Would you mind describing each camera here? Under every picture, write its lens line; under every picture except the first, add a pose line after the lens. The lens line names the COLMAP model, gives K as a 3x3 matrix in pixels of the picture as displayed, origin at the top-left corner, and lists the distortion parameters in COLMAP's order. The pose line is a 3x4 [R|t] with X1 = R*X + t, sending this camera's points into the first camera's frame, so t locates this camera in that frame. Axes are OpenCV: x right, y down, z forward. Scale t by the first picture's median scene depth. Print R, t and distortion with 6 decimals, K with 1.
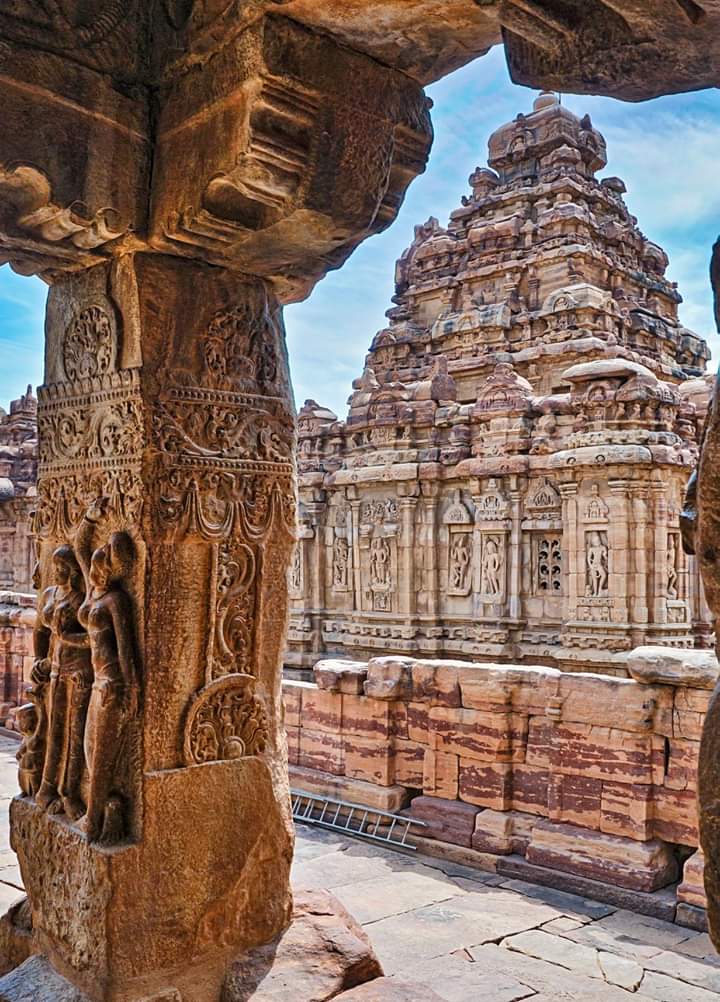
lens RADIAL K [[1057.2, 0, 360.0], [0, 1057.2, 501.0], [0, 0, 1]] dist [-0.022447, -0.005893]
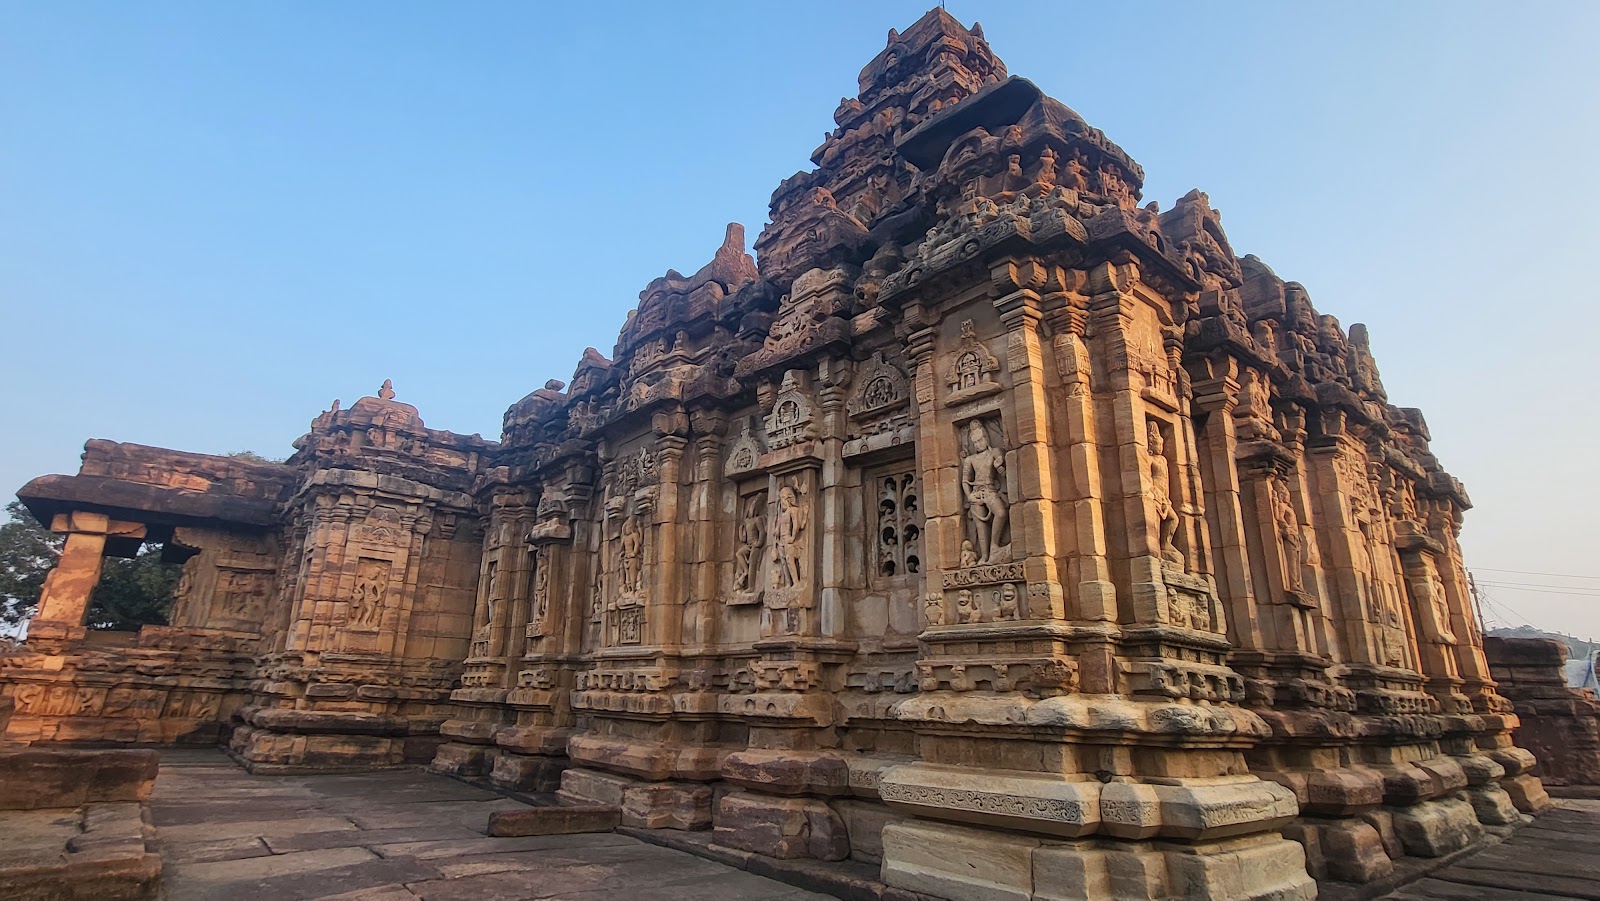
lens RADIAL K [[757.9, 0, 800.0], [0, 757.9, 450.5], [0, 0, 1]] dist [-0.000054, -0.000042]
pose [[0.993258, -0.026043, -0.112961, 0.174218], [-0.003929, 0.966316, -0.257330, 0.117753], [0.115857, 0.256039, 0.959698, 0.647290]]
